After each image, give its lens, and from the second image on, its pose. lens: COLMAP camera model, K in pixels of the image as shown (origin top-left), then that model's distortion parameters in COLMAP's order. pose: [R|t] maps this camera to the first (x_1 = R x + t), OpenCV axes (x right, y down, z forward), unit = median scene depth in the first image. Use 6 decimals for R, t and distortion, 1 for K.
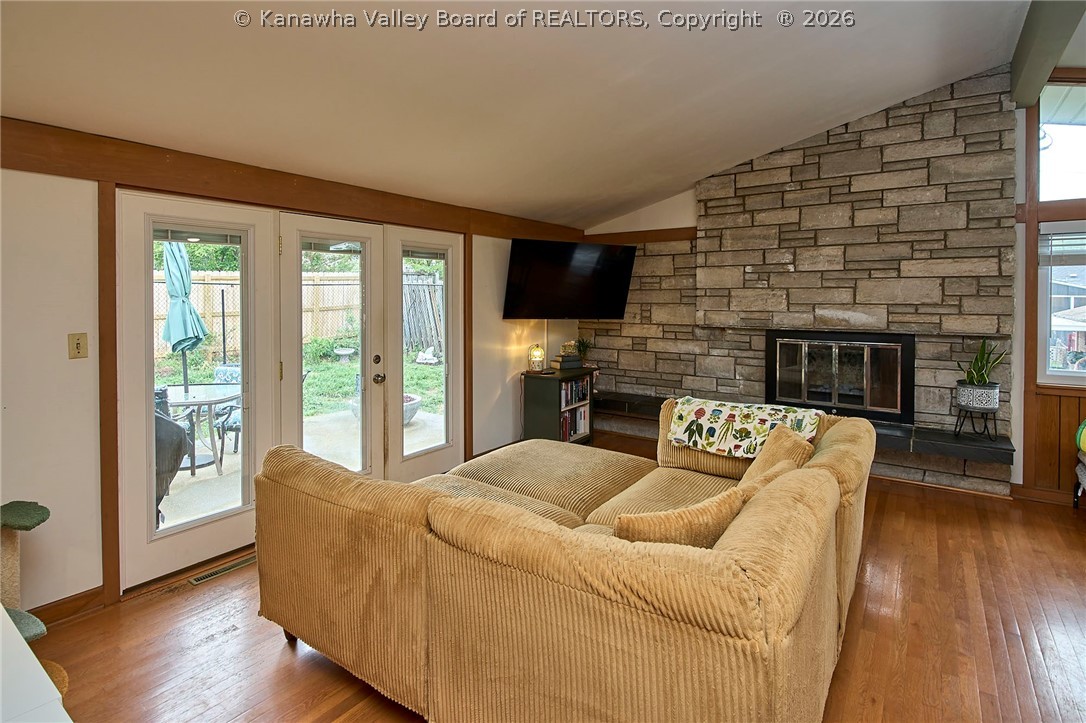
lens RADIAL K [[542.2, 0, 534.2], [0, 542.2, 302.4], [0, 0, 1]] dist [0.004636, -0.014422]
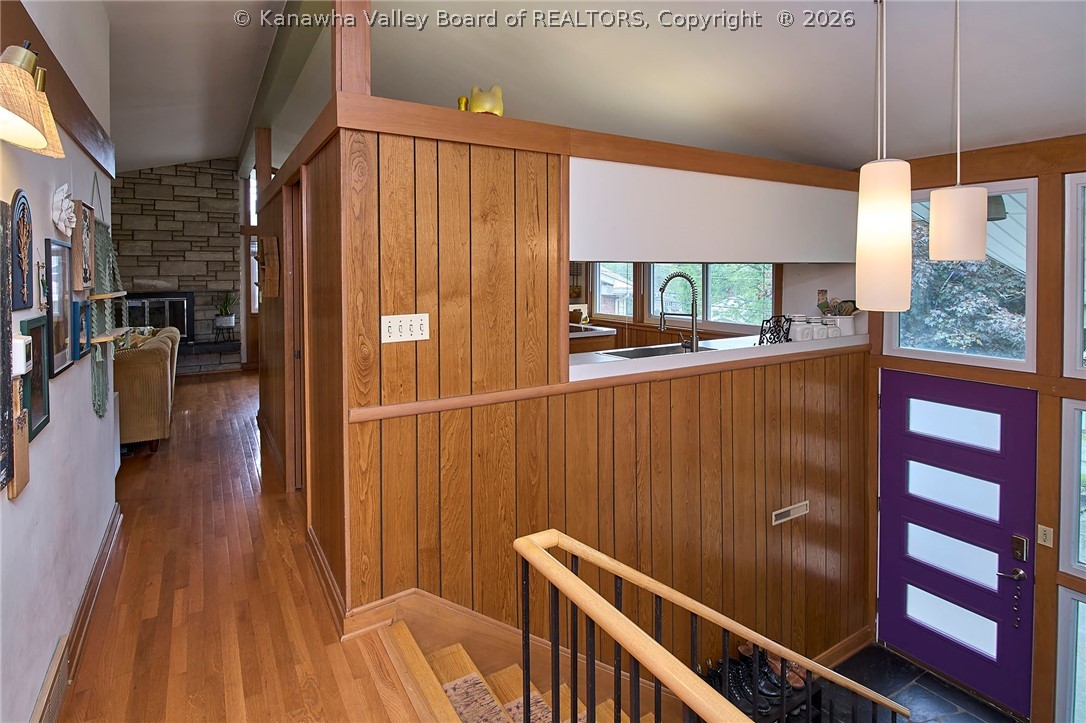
lens RADIAL K [[557.9, 0, 534.7], [0, 557.9, 280.4], [0, 0, 1]] dist [-0.002159, -0.001081]
pose [[0.393533, -0.018373, 0.919127, -0.531262], [0.014076, 0.999803, 0.013959, 0.008872], [-0.919203, 0.007445, 0.393714, -0.741352]]
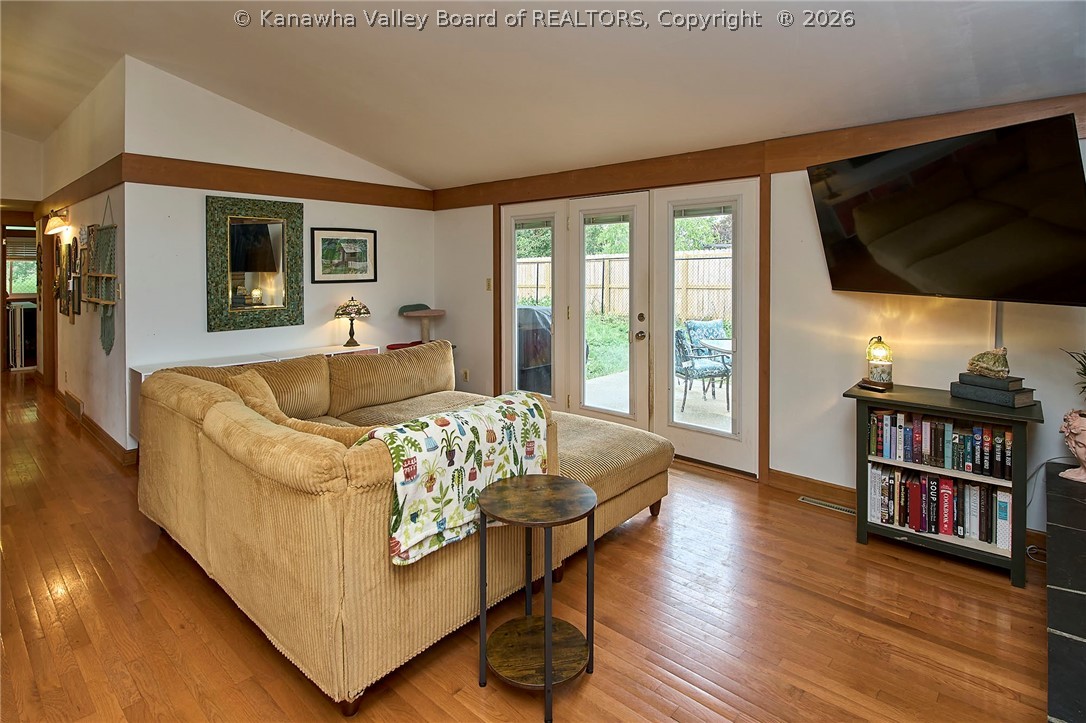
lens RADIAL K [[557.9, 0, 534.7], [0, 557.9, 280.4], [0, 0, 1]] dist [-0.002159, -0.001081]
pose [[-0.110444, 0.019431, -0.993692, 0.709533], [-0.012078, 0.999709, 0.020891, 0.009455], [0.993809, 0.014309, -0.110177, 0.775506]]
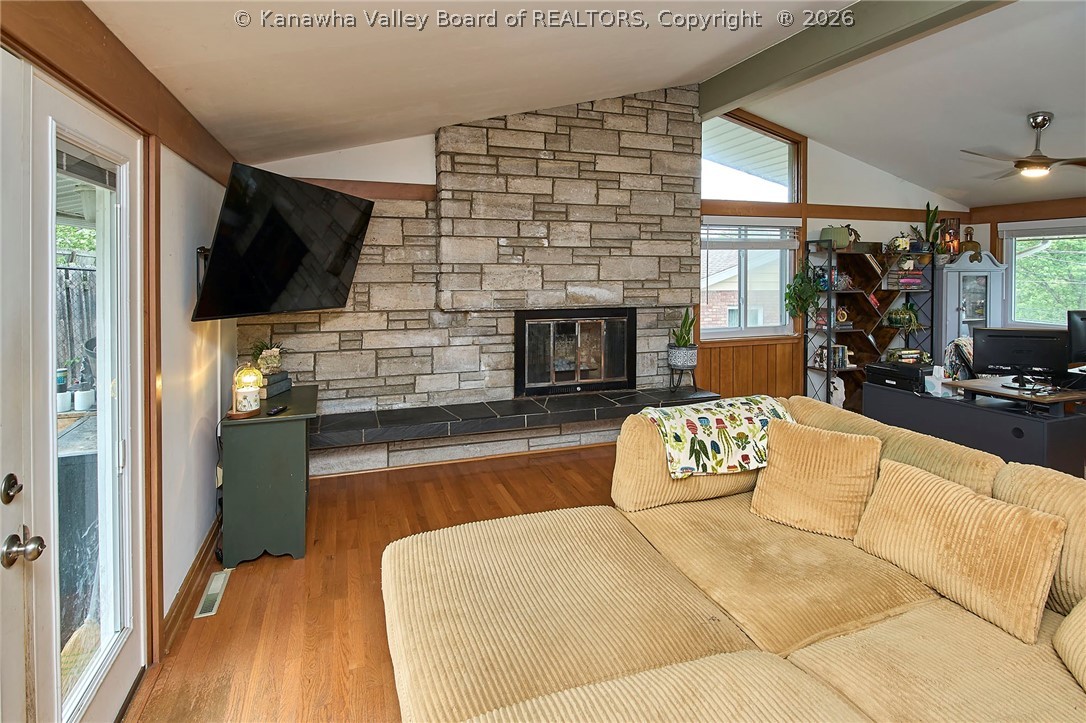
lens RADIAL K [[557.9, 0, 534.7], [0, 557.9, 280.4], [0, 0, 1]] dist [-0.002159, -0.001081]
pose [[0.573893, -0.014712, 0.818798, -0.328949], [0.008145, 0.999892, 0.012257, -0.011220], [-0.818890, -0.000365, 0.573950, 0.483146]]
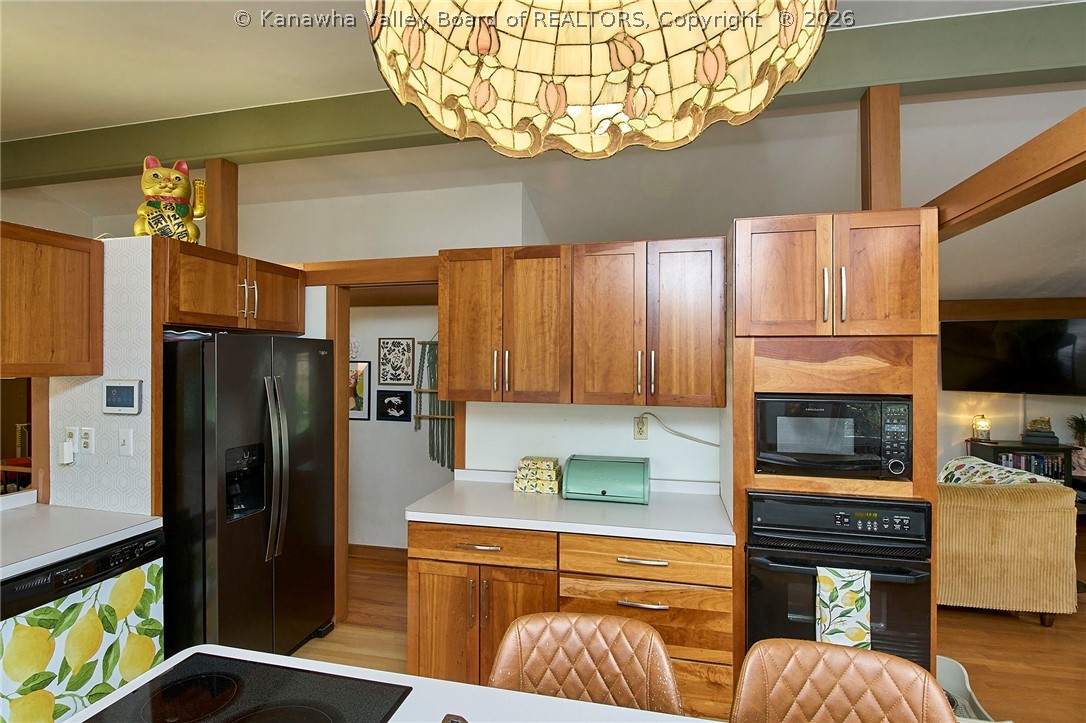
lens RADIAL K [[538.2, 0, 543.0], [0, 538.2, 361.5], [0, 0, 1]] dist [-0.001598, -0.000631]
pose [[0.385587, 0.002028, -0.922669, 0.740313], [-0.010676, 0.999940, -0.002264, -0.021591], [0.922610, 0.010724, 0.385586, -0.268972]]
